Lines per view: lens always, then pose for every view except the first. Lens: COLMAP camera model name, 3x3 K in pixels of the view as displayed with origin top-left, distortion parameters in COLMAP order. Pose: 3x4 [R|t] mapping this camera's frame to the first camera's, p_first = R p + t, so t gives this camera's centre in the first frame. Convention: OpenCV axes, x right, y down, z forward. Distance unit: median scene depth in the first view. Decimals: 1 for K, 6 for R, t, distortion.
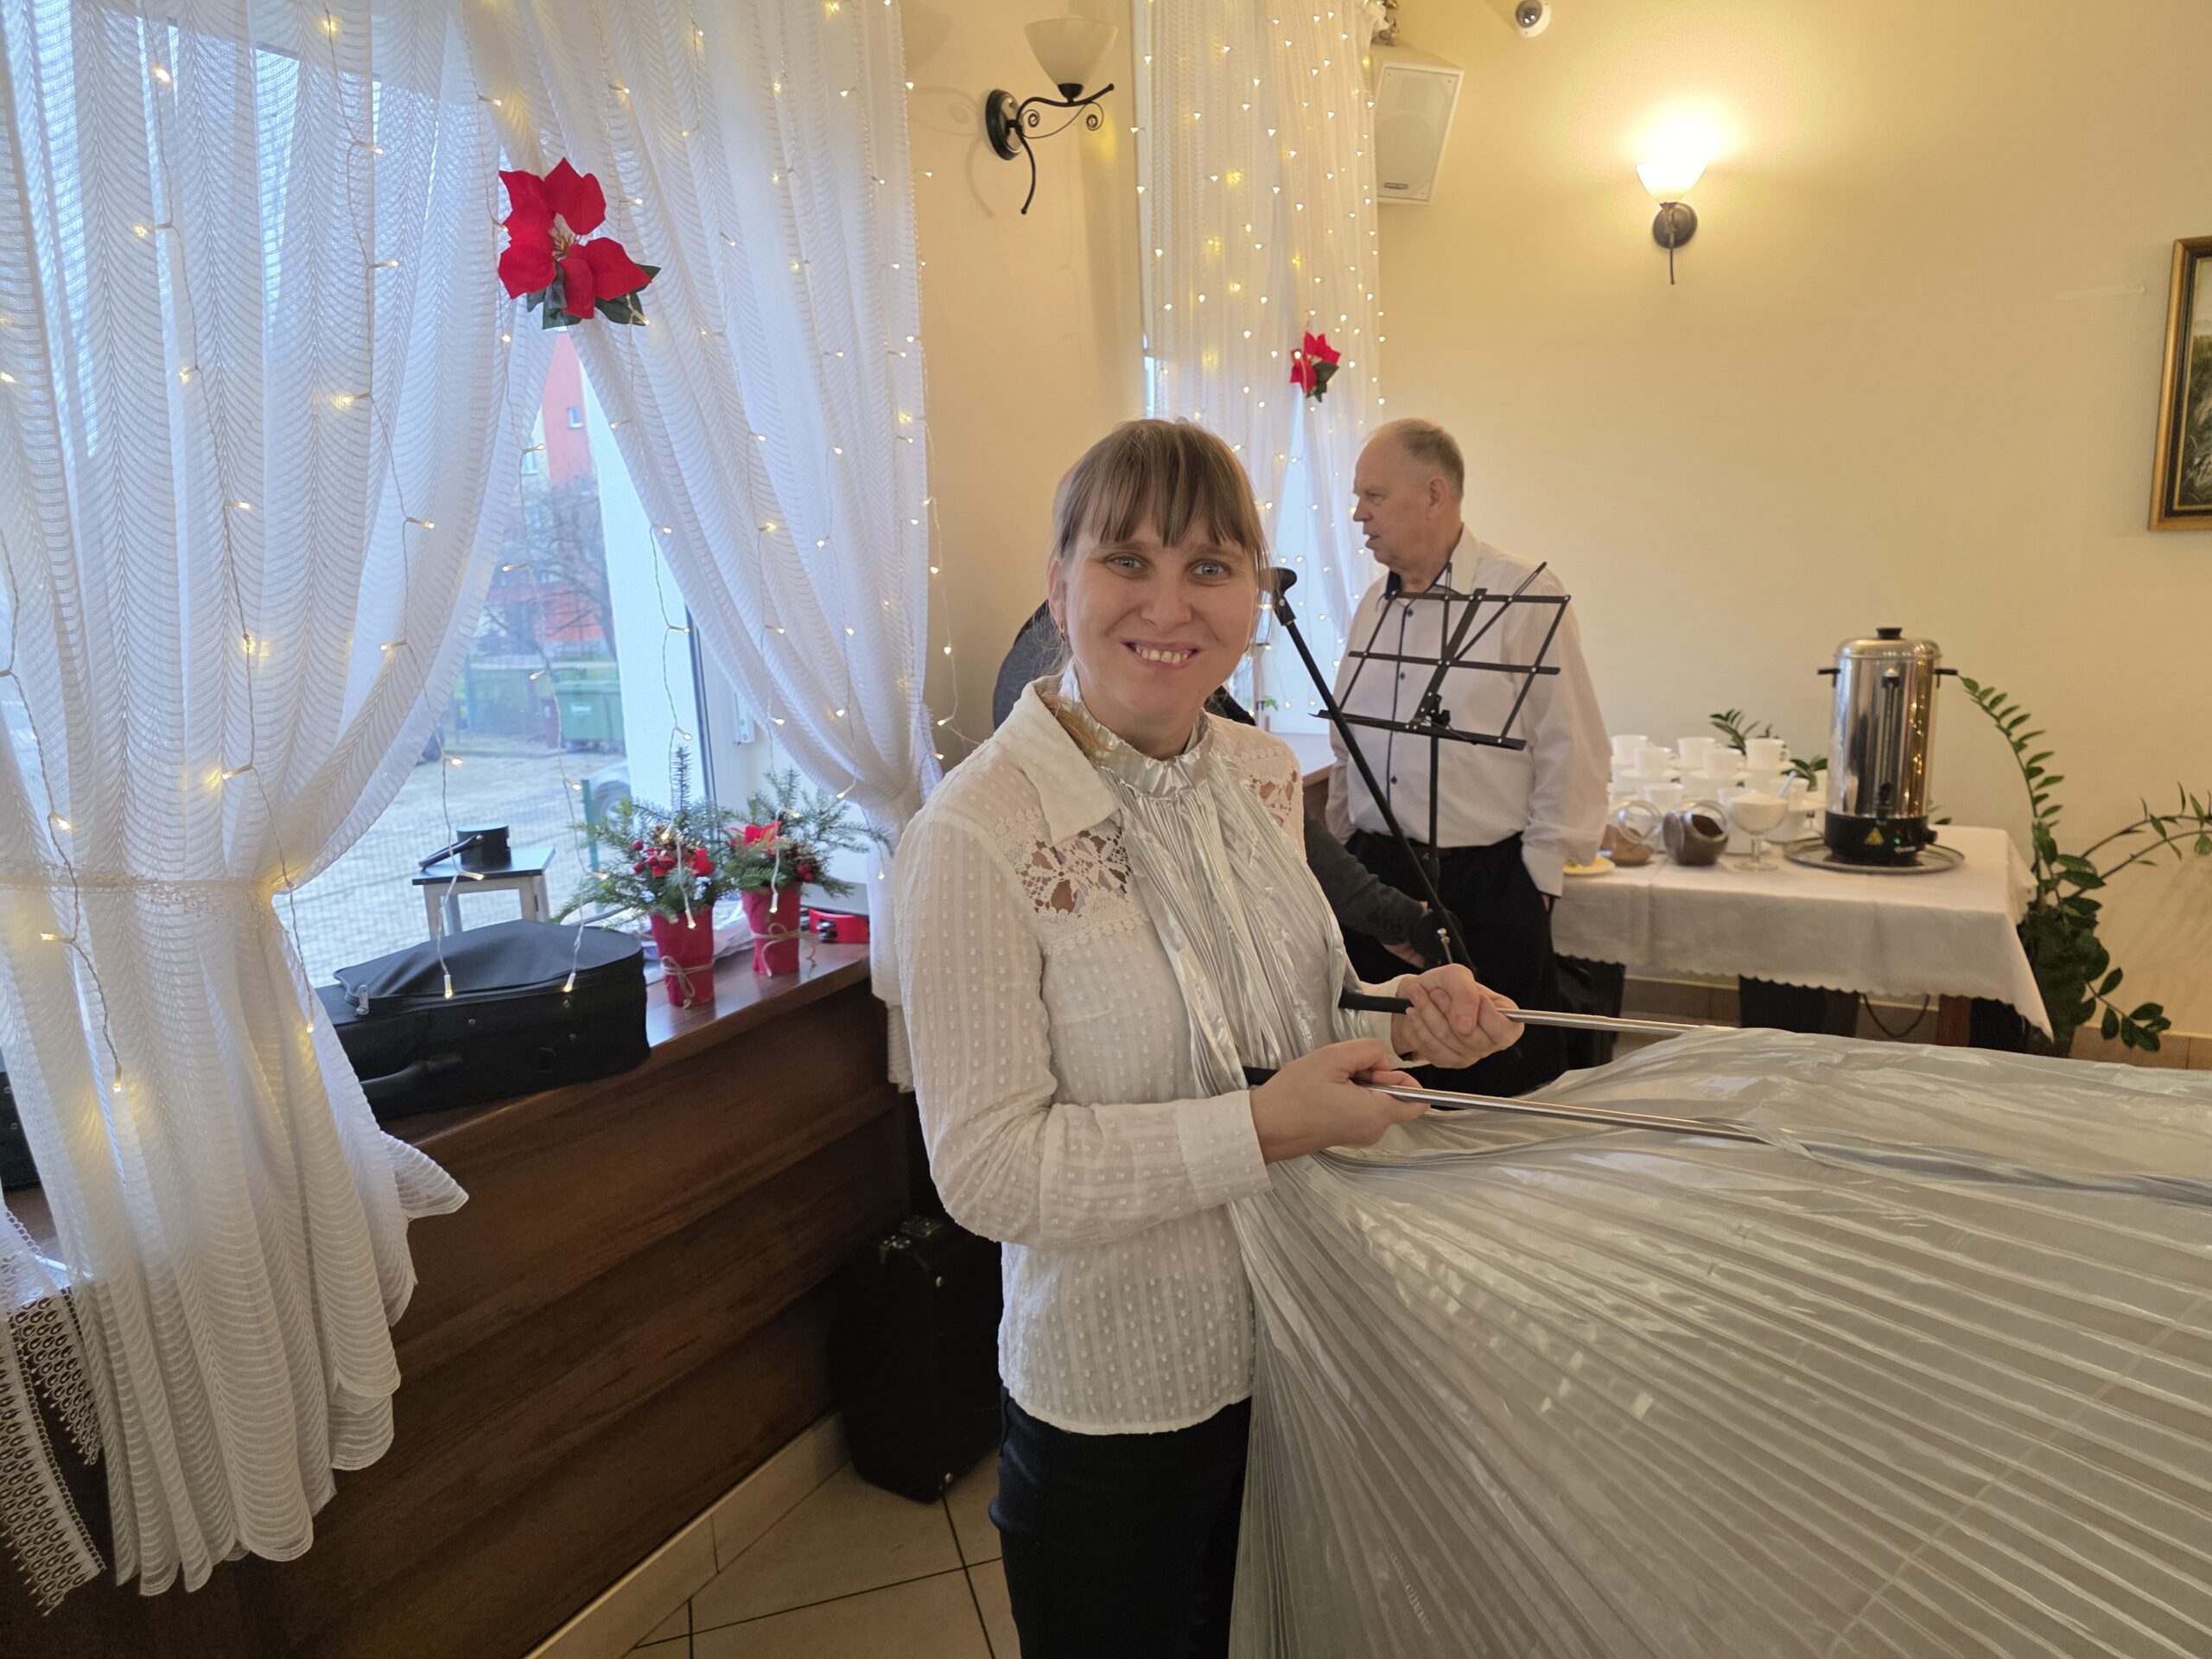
lens RADIAL K [[1481.7, 0, 1108.8], [0, 1481.7, 842.0], [0, 0, 1]] dist [-0.005068, 0.003995]
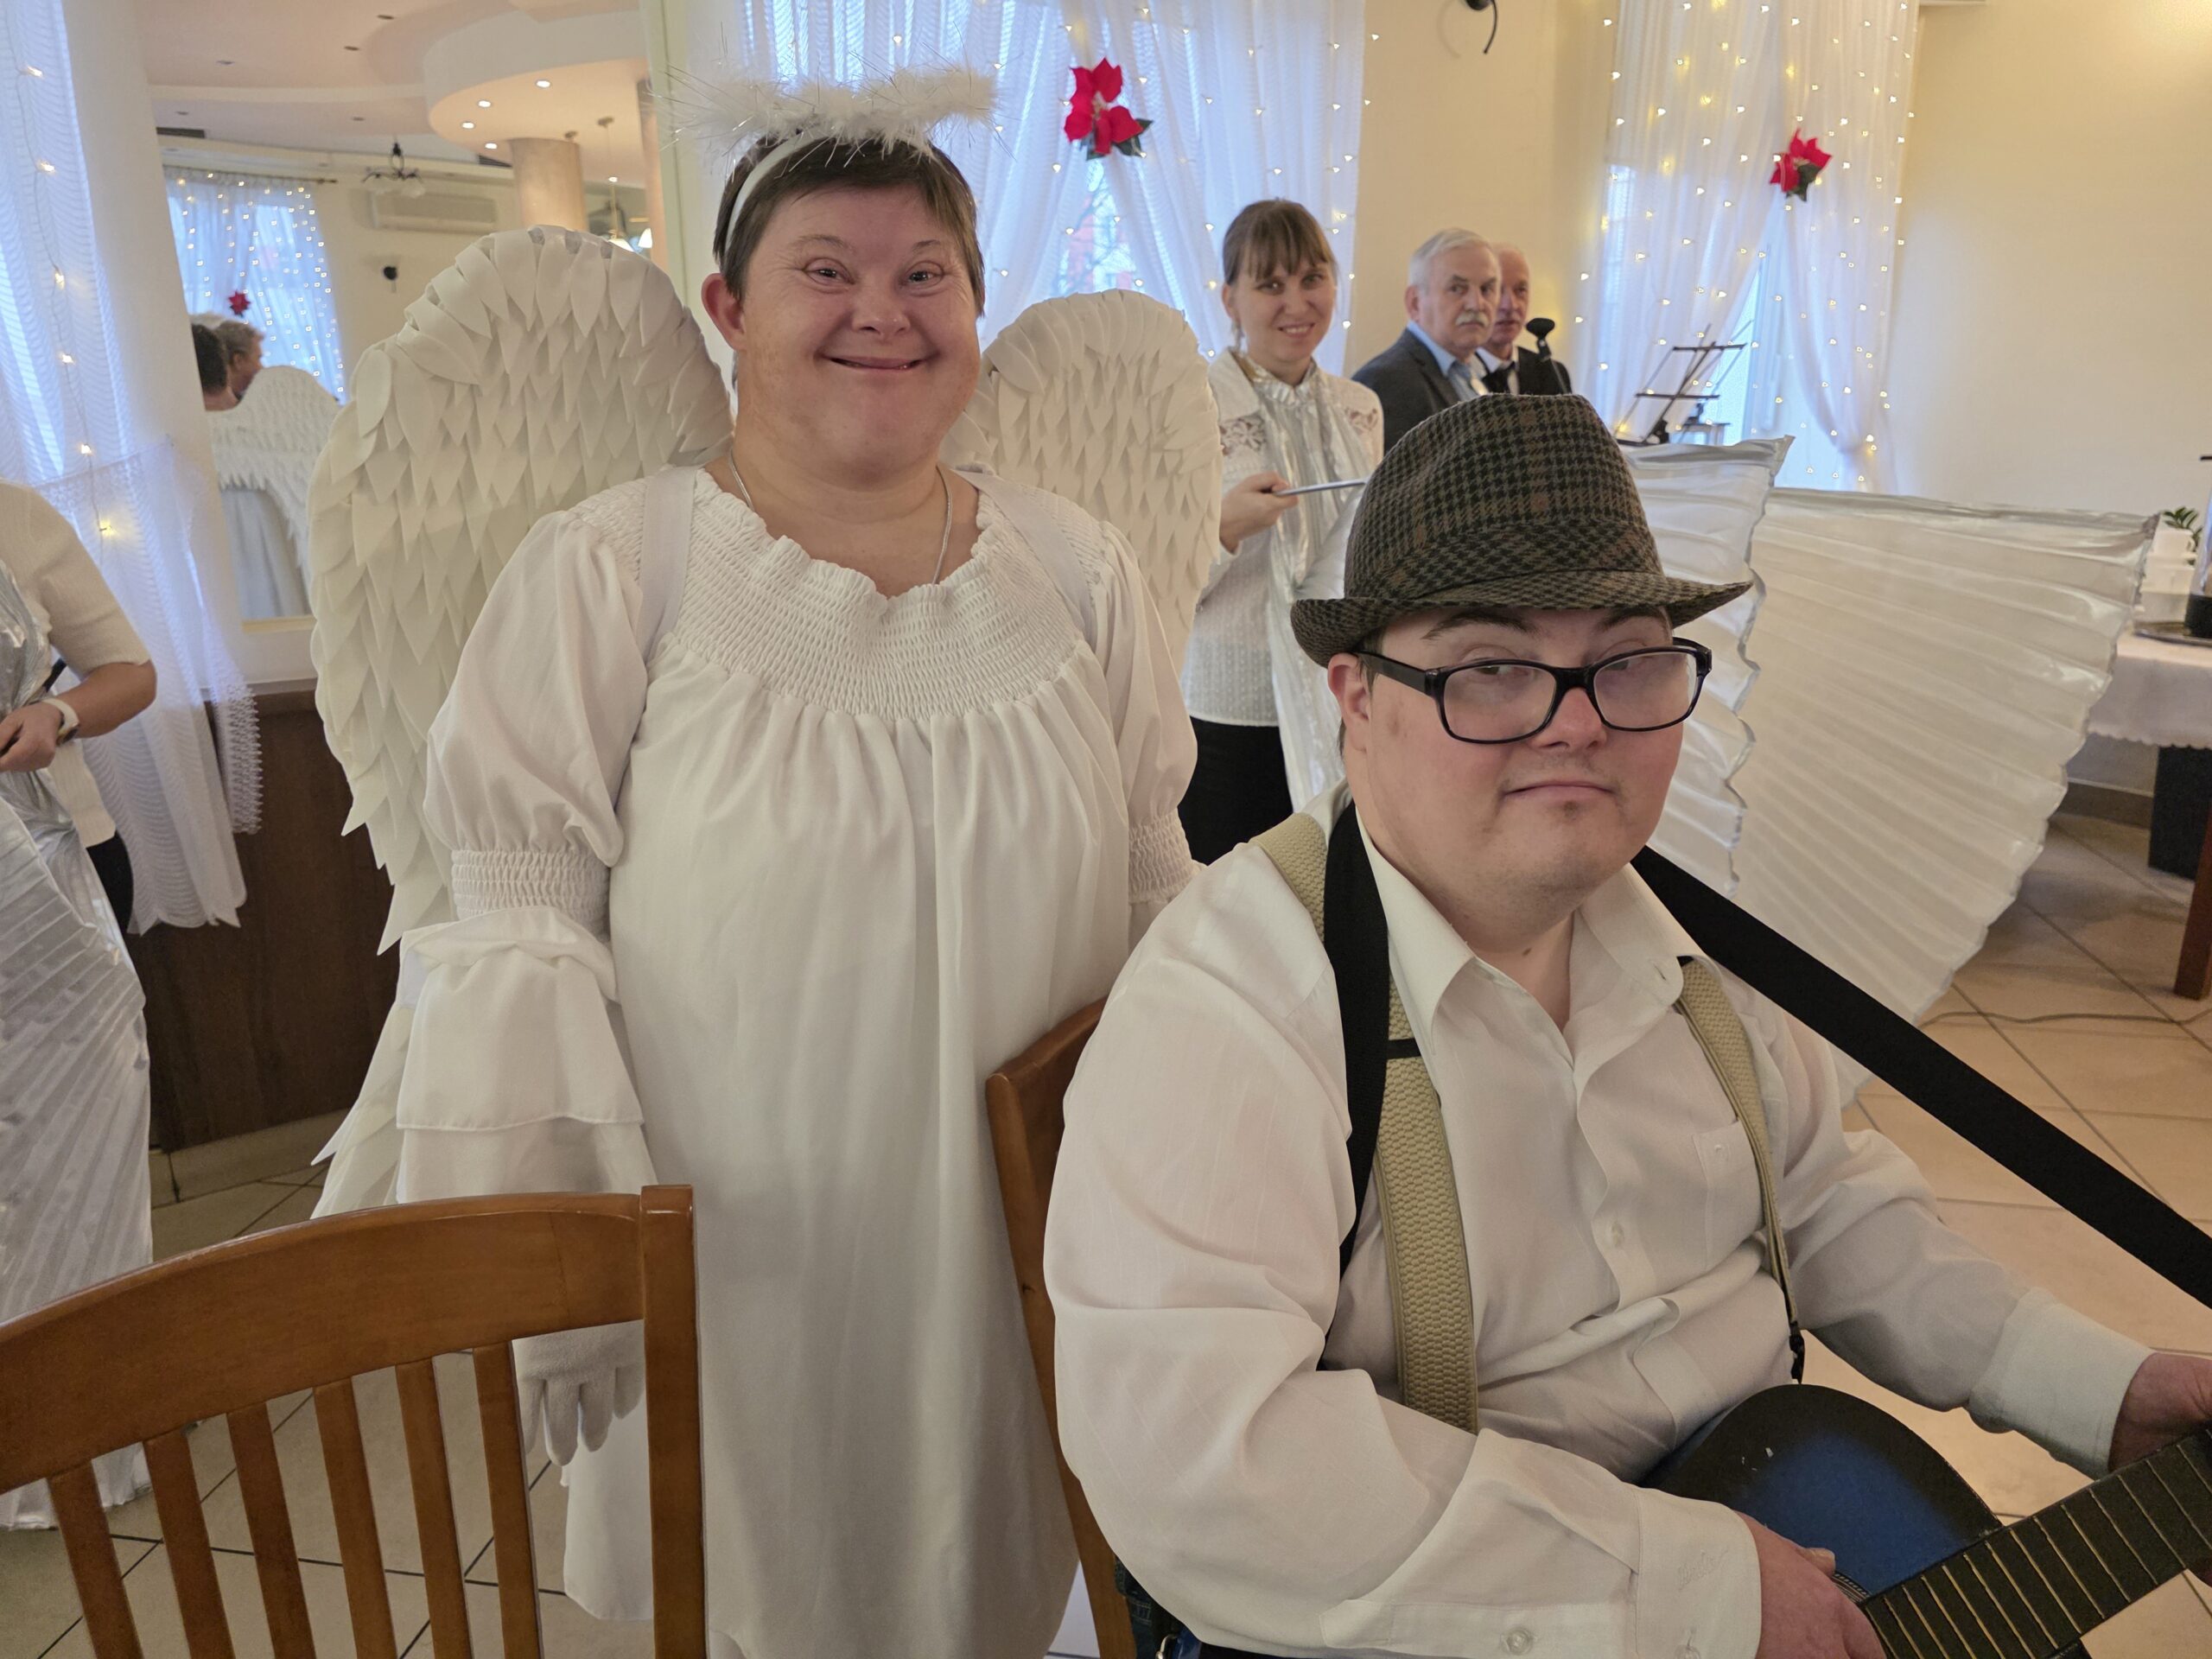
lens RADIAL K [[1481.7, 0, 1109.6], [0, 1481.7, 819.5], [0, 0, 1]] dist [-0.005068, 0.003995]
pose [[0.901115, 0.160081, -0.402947, 0.465637], [-0.117760, 0.984774, 0.127879, 0.189906], [0.417282, -0.067783, 0.906245, -0.614475]]
